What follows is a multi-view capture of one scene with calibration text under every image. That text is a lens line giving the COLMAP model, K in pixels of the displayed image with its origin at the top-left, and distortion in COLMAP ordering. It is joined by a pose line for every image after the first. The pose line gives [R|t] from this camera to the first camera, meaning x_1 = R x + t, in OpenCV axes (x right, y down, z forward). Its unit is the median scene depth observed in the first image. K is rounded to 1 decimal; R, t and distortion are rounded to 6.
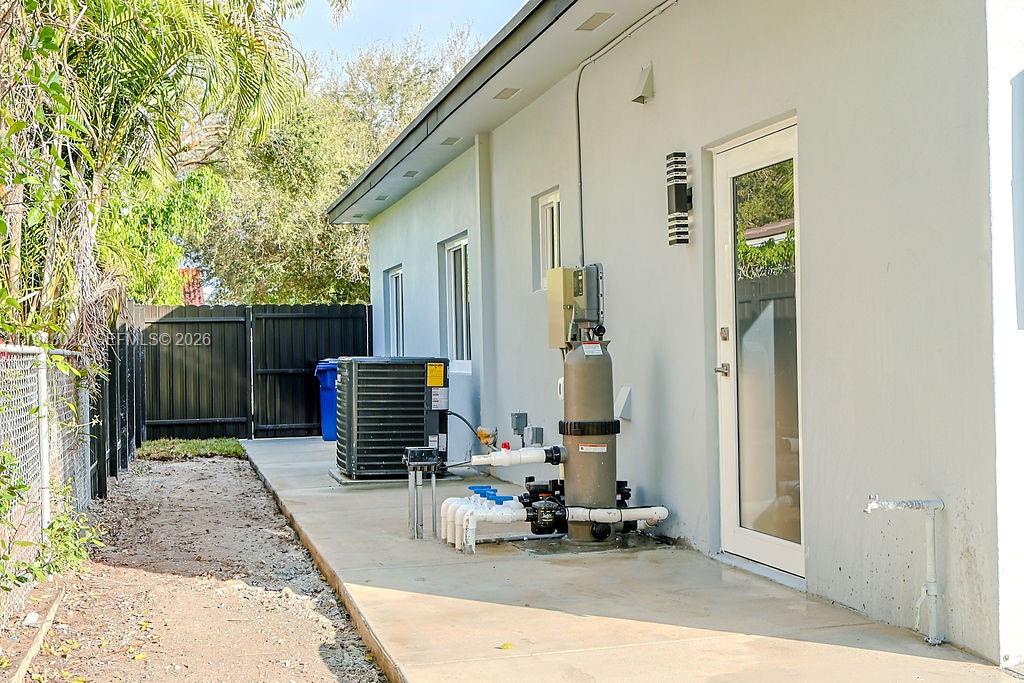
lens RADIAL K [[1216.0, 0, 511.4], [0, 1216.0, 344.0], [0, 0, 1]] dist [0.006998, 0.000000]
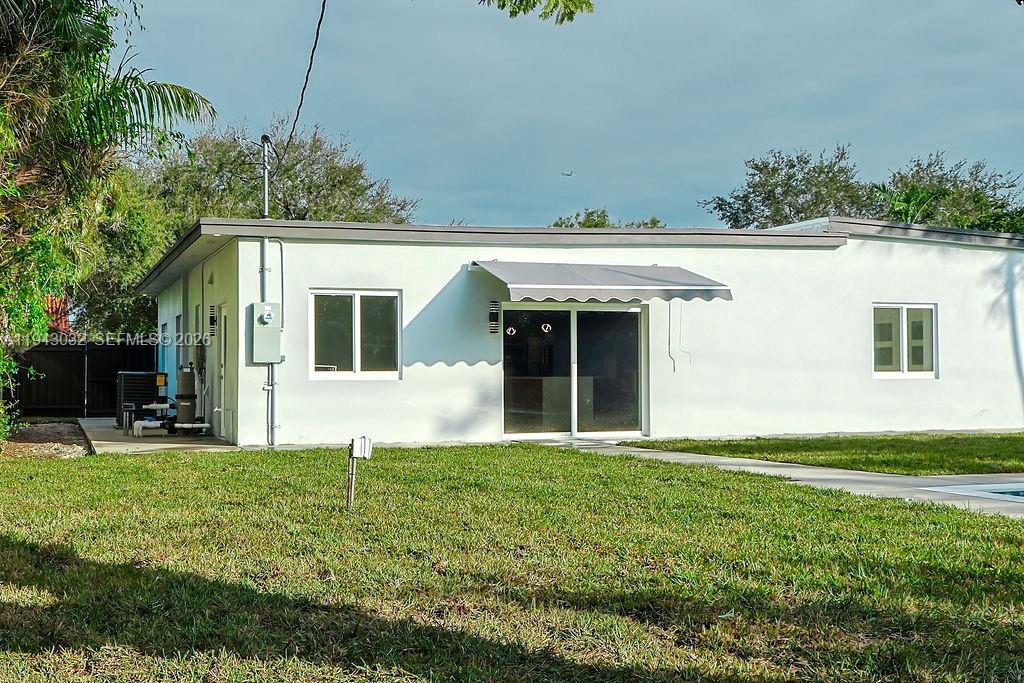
lens RADIAL K [[1216.0, 0, 516.9], [0, 1216.0, 365.5], [0, 0, 1]] dist [0.006998, 0.000000]
pose [[0.994805, 0.019250, 0.099959, 0.539623], [-0.019189, 0.999815, -0.001571, -0.016060], [-0.099971, -0.000355, 0.994990, -1.902233]]
